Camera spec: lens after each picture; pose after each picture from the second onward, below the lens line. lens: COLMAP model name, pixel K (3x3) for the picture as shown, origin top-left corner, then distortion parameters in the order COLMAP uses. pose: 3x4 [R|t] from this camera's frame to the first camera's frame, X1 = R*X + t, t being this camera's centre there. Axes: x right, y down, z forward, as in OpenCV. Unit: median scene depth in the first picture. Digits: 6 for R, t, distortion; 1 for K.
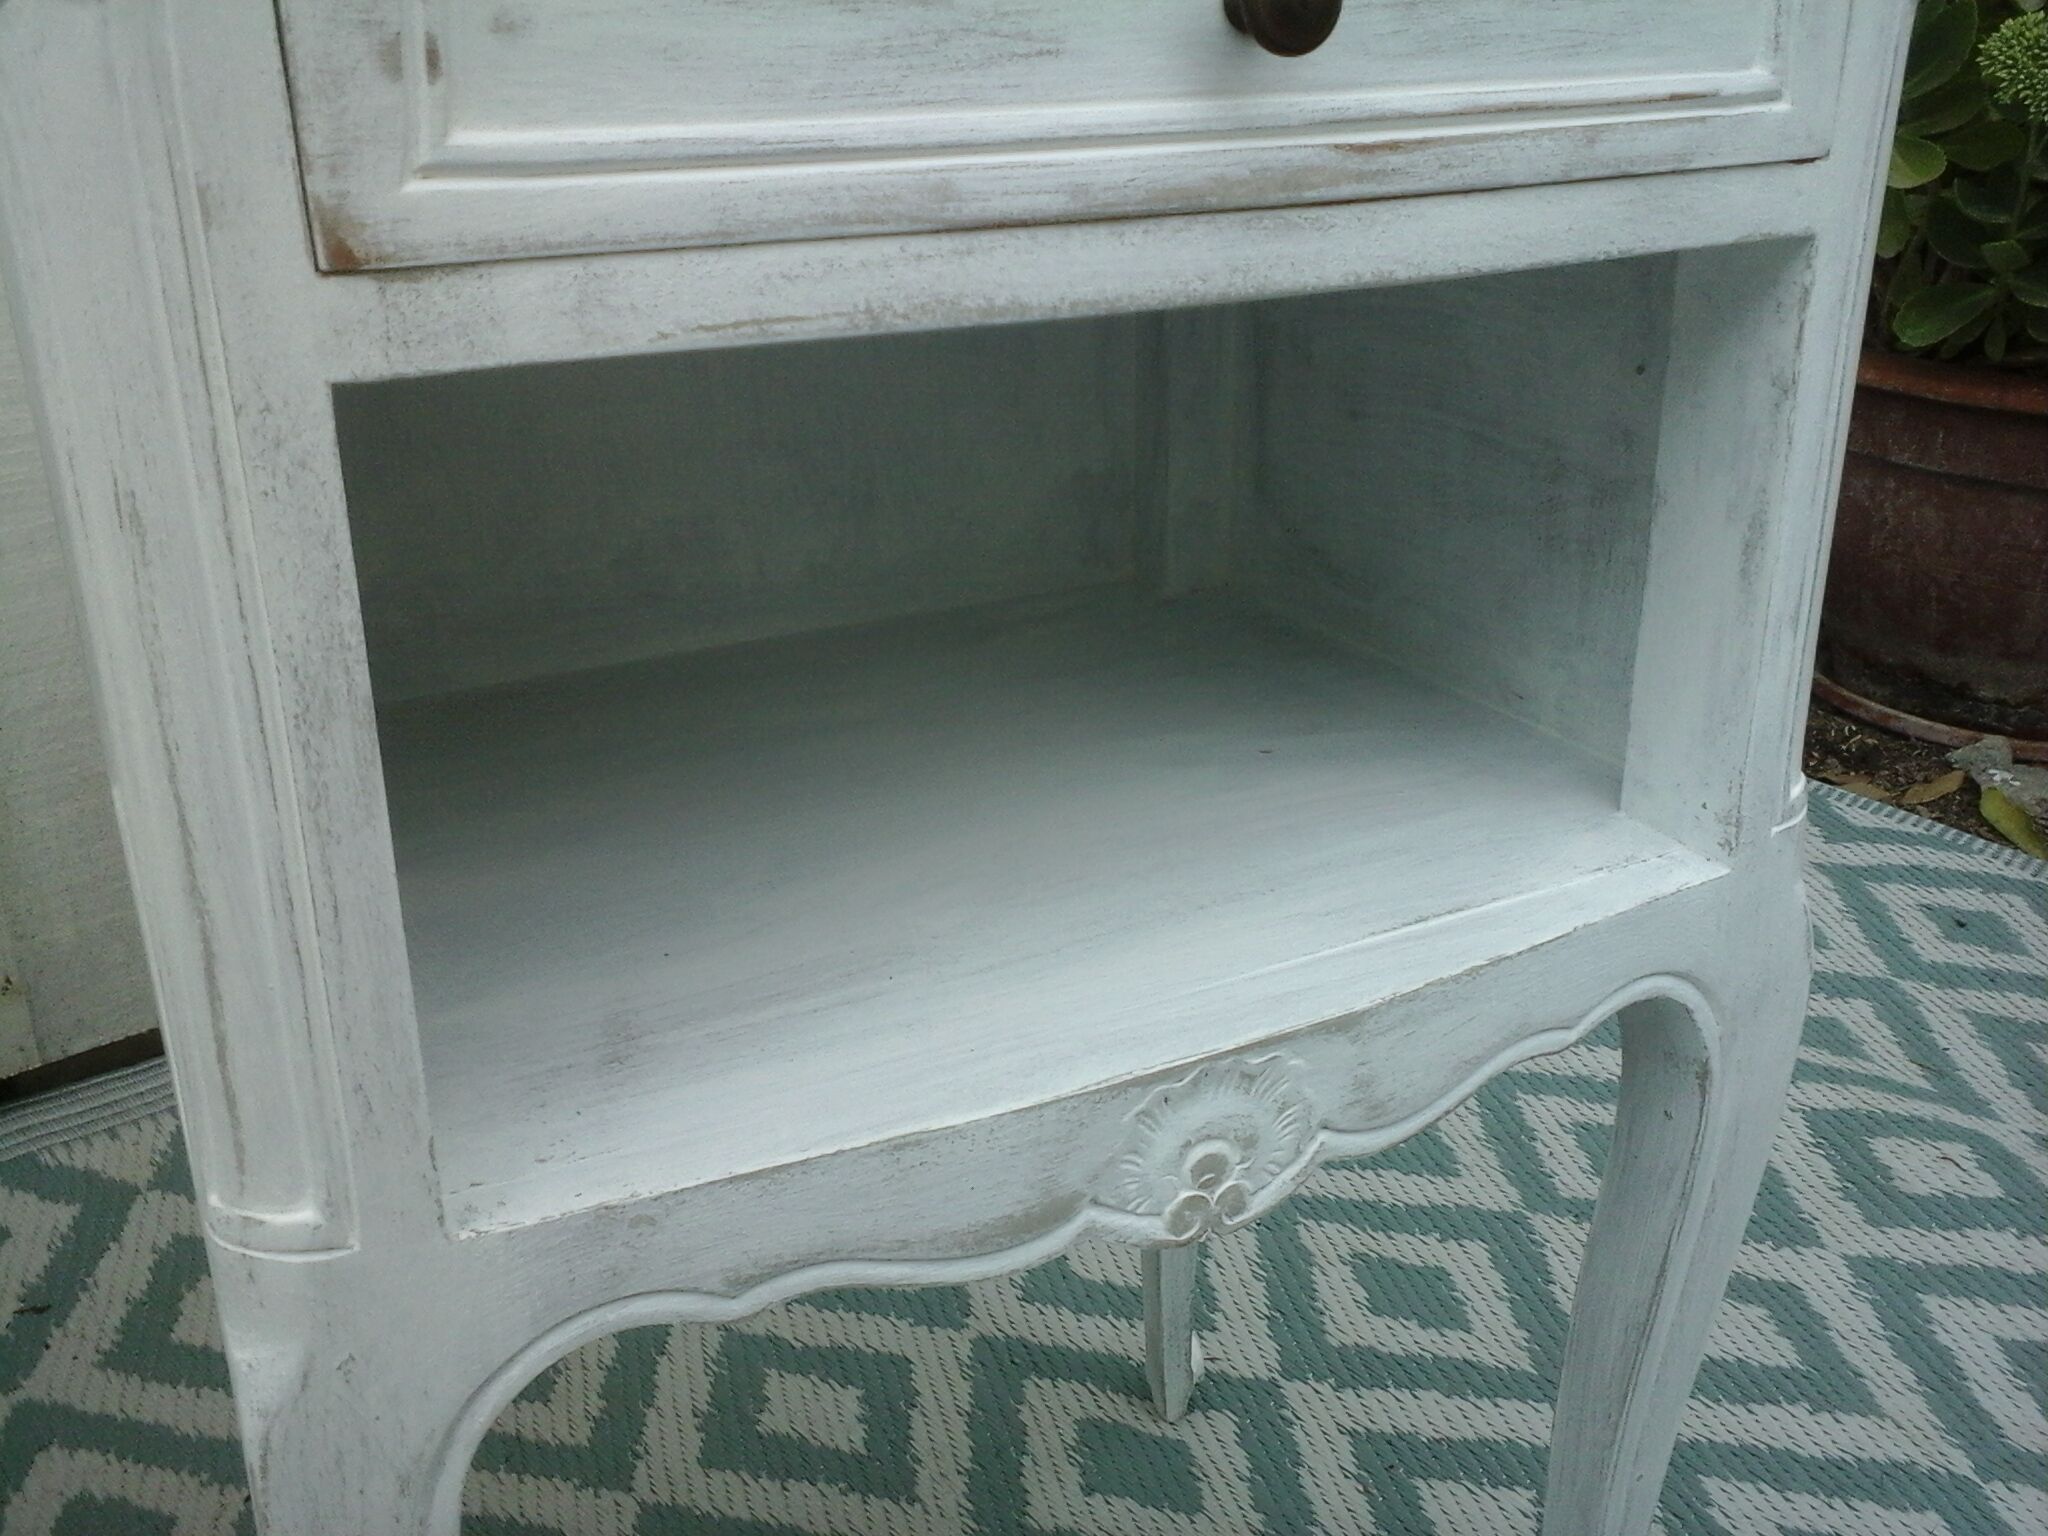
lens RADIAL K [[1897.4, 0, 994.3], [0, 1897.4, 756.5], [0, 0, 1]] dist [0.012490, 0.000000]
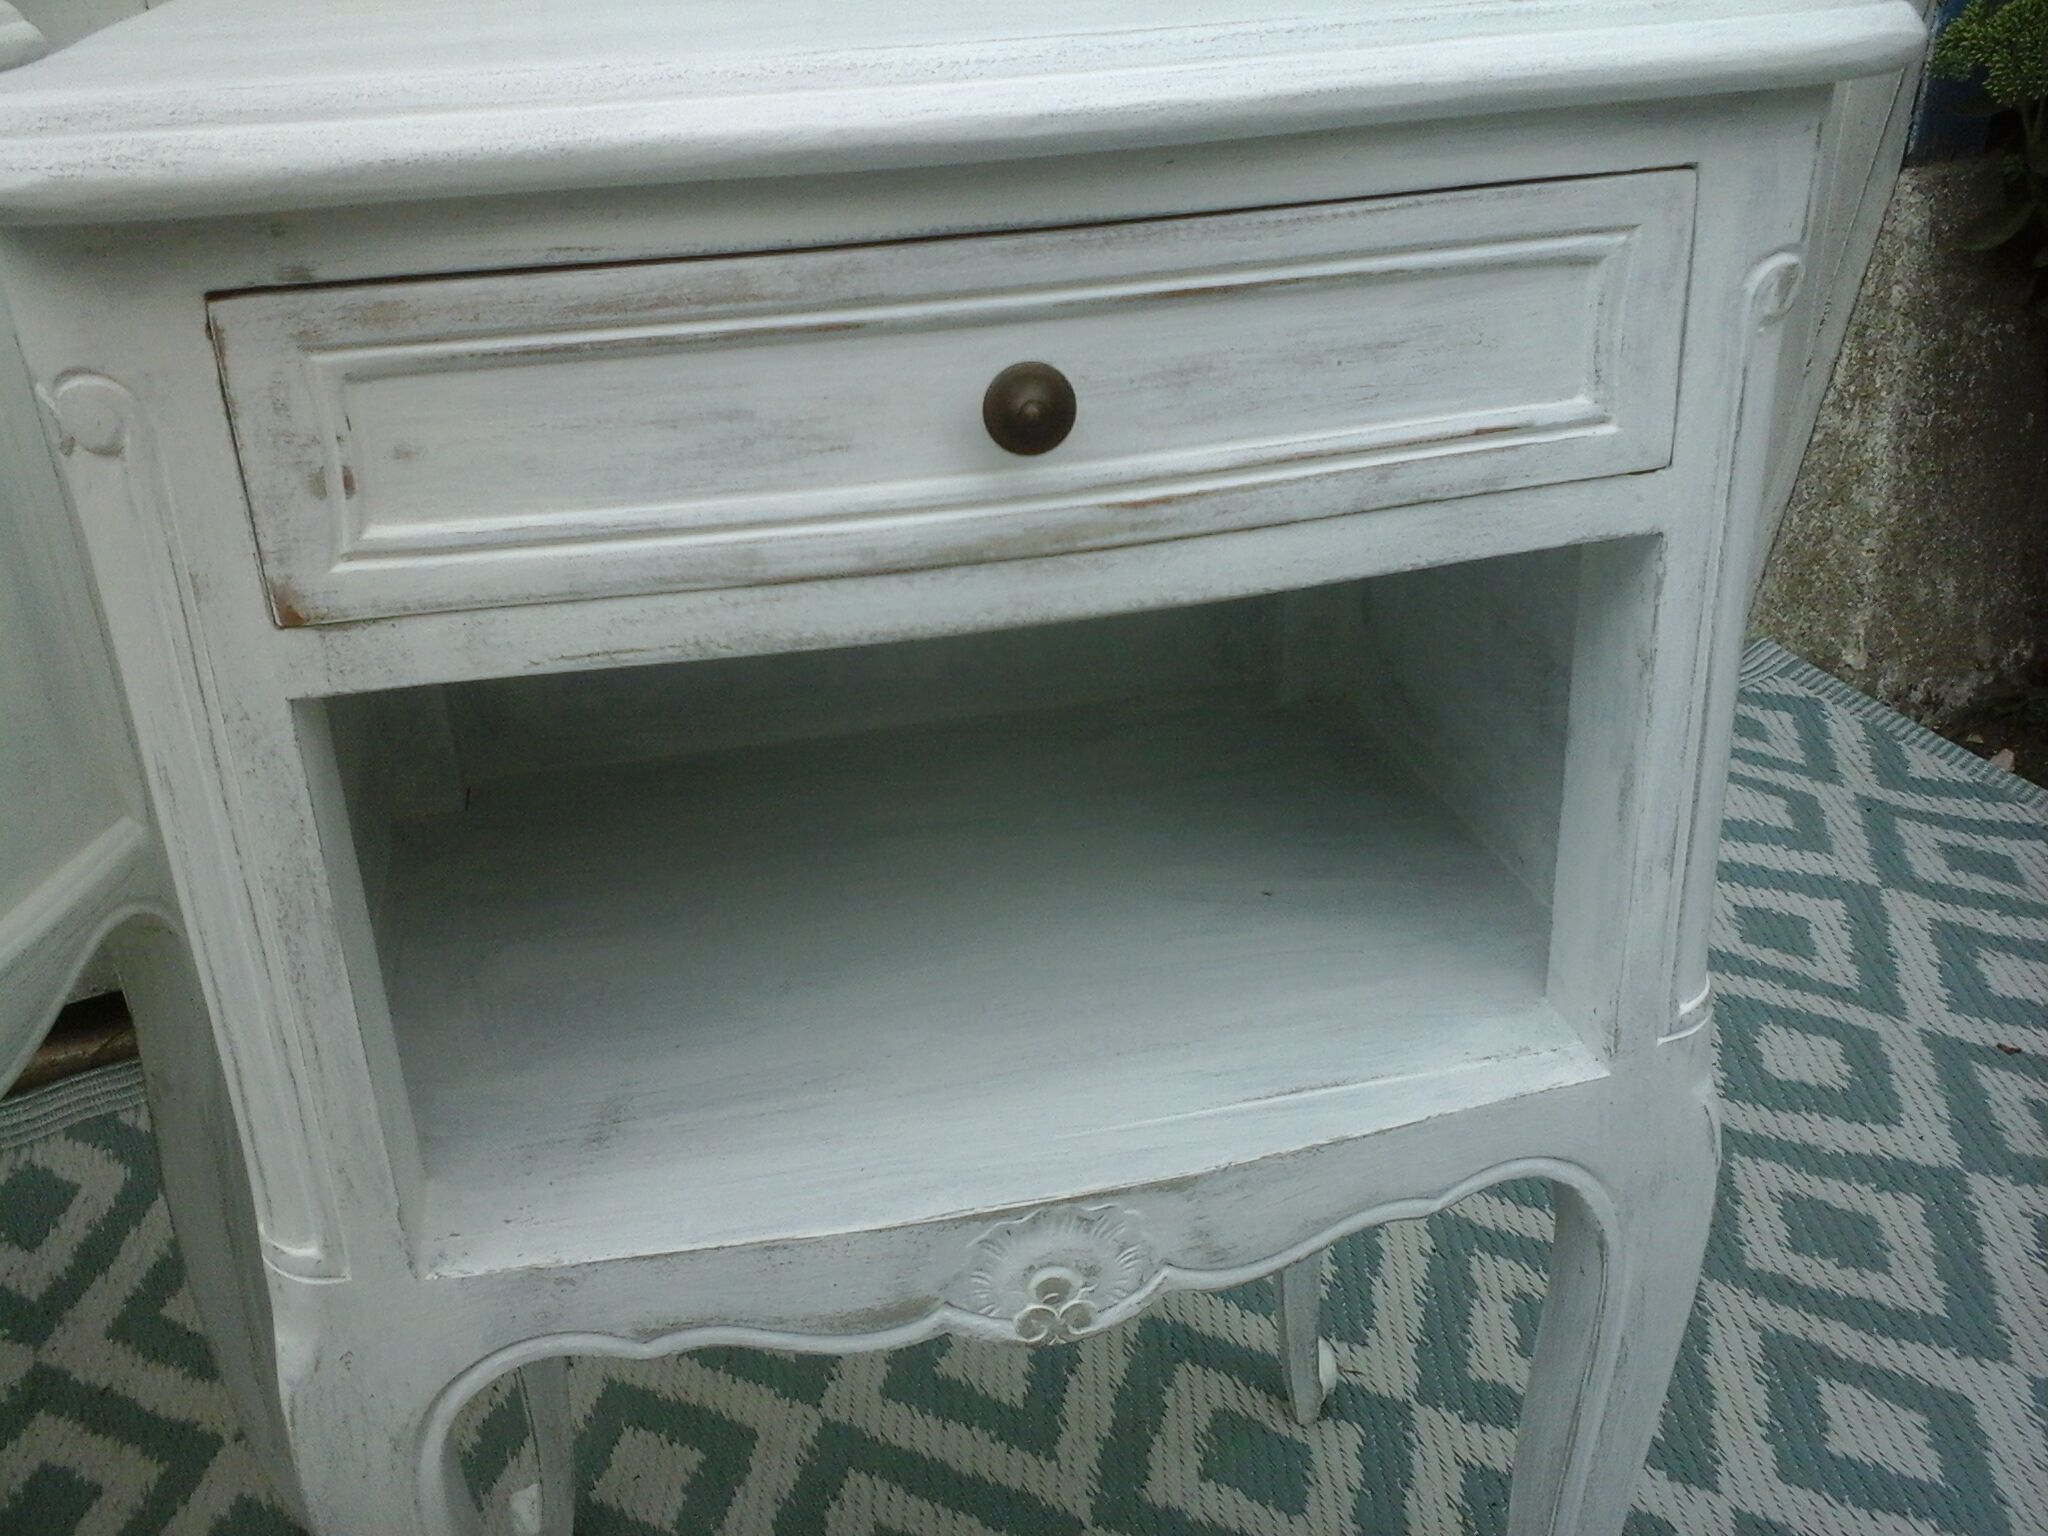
lens RADIAL K [[1897.4, 0, 1007.1], [0, 1897.4, 766.7], [0, 0, 1]] dist [0.012490, 0.000000]
pose [[0.964428, 0.083903, -0.250678, 0.364710], [-0.066890, 0.994888, 0.075650, -0.204656], [0.255744, -0.056191, 0.965110, -0.153535]]
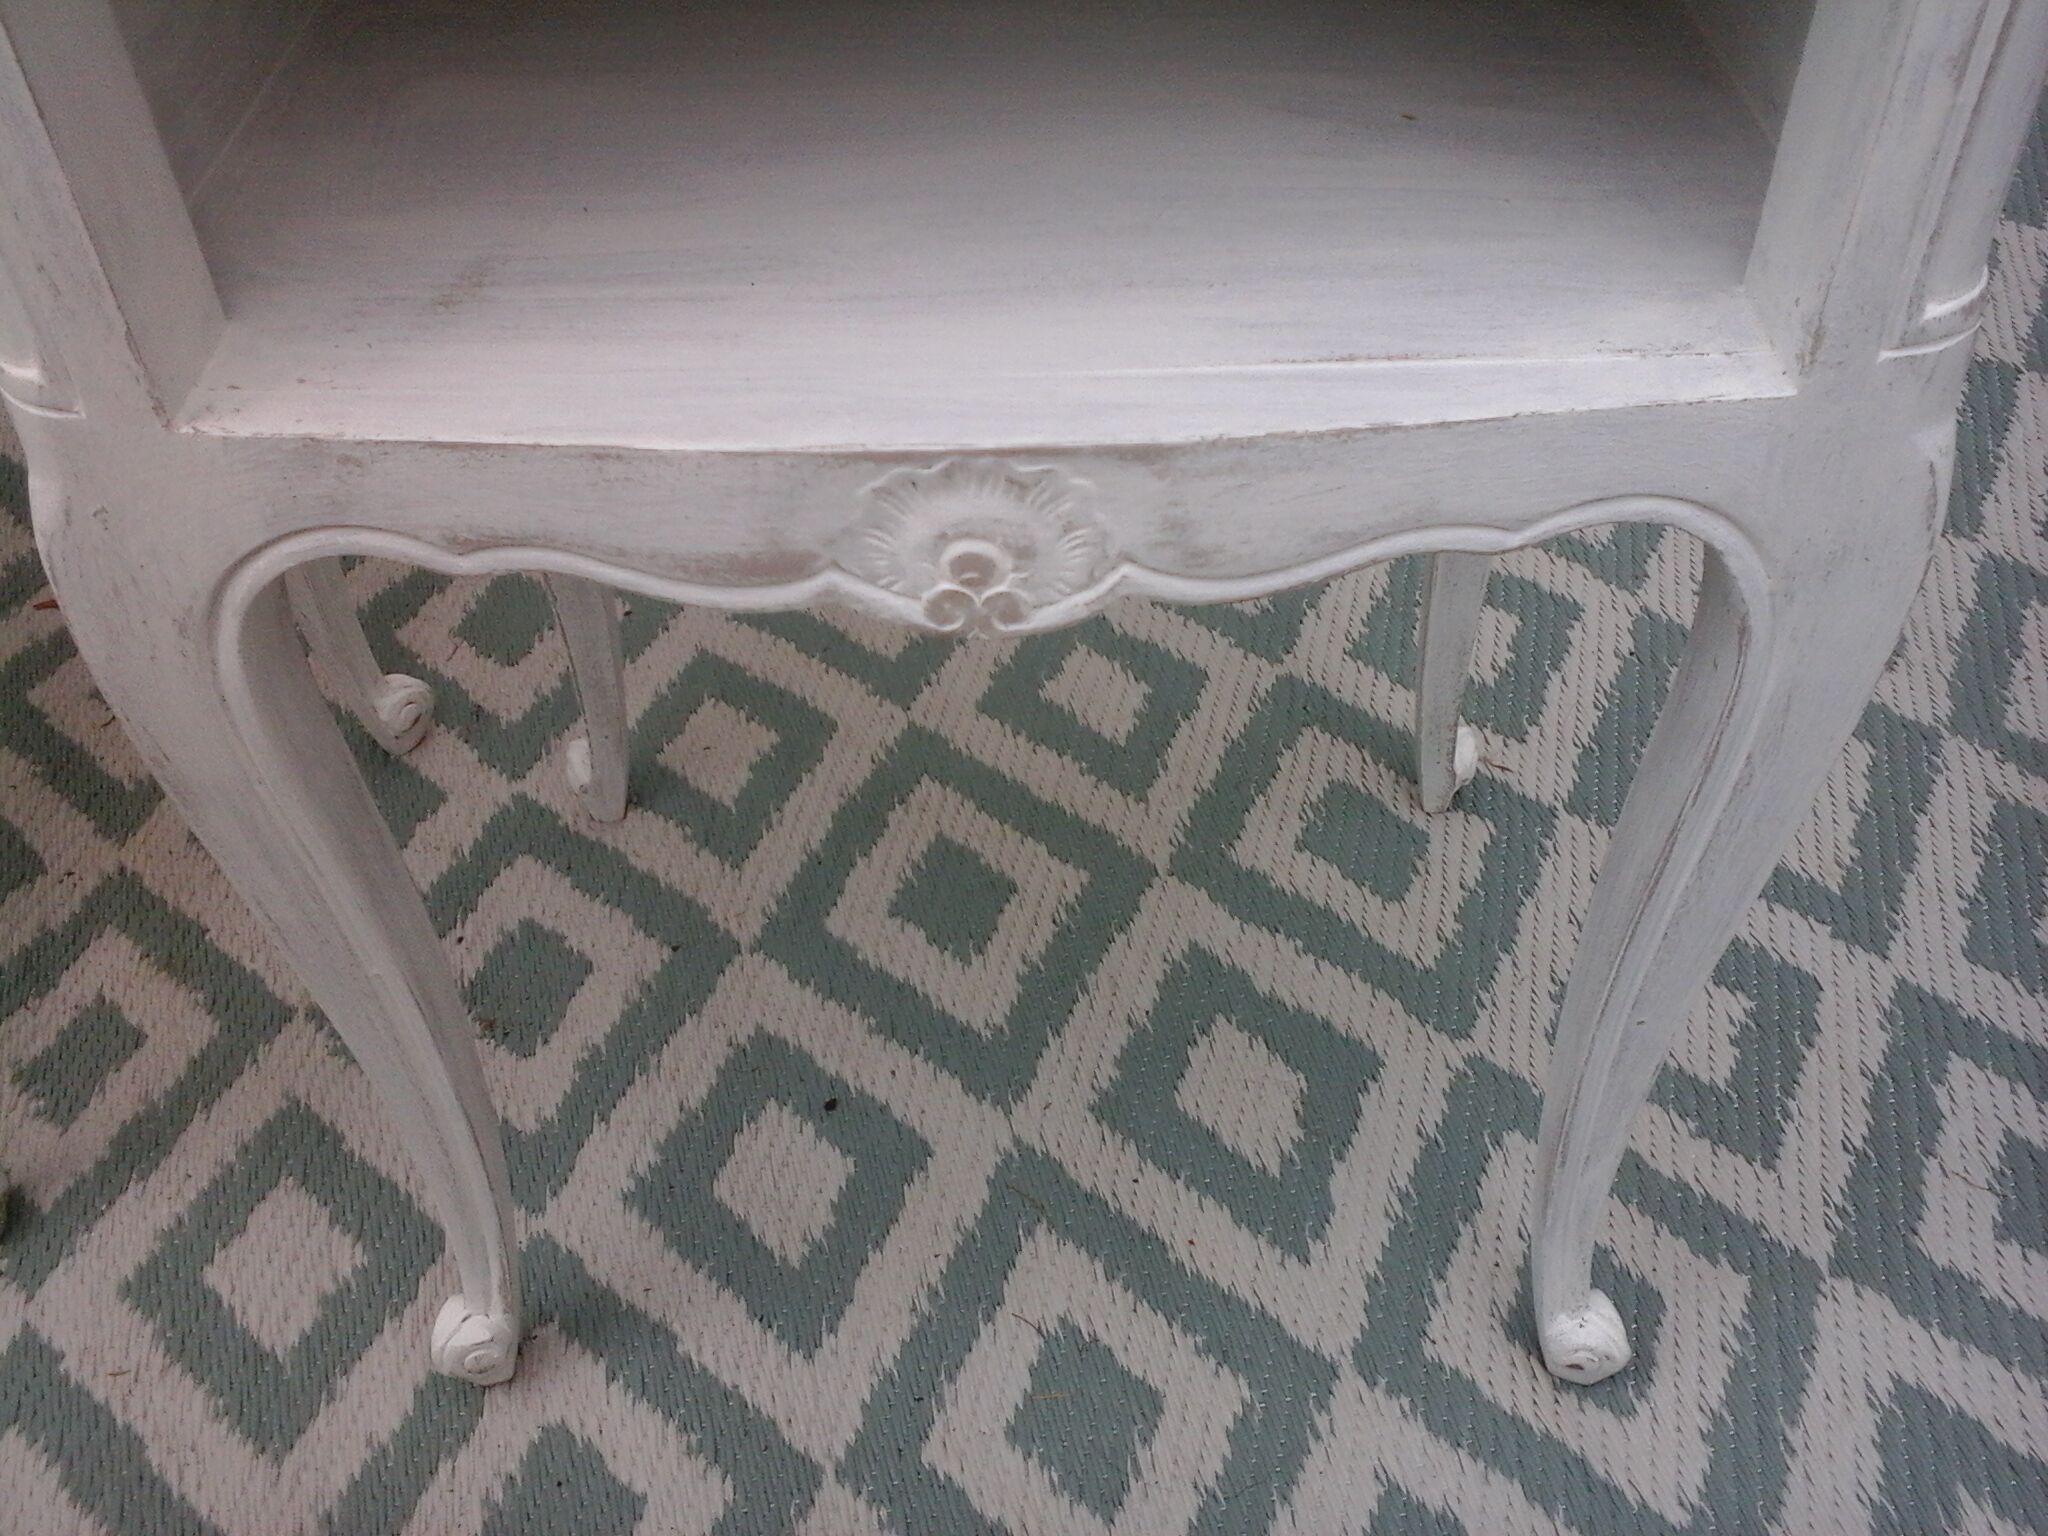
lens RADIAL K [[1897.4, 0, 1028.7], [0, 1897.4, 758.3], [0, 0, 1]] dist [0.012490, 0.000000]
pose [[0.891116, 0.309558, -0.331793, 0.480993], [-0.161075, 0.899352, 0.406474, -0.081330], [0.424226, -0.308772, 0.851289, 0.197094]]
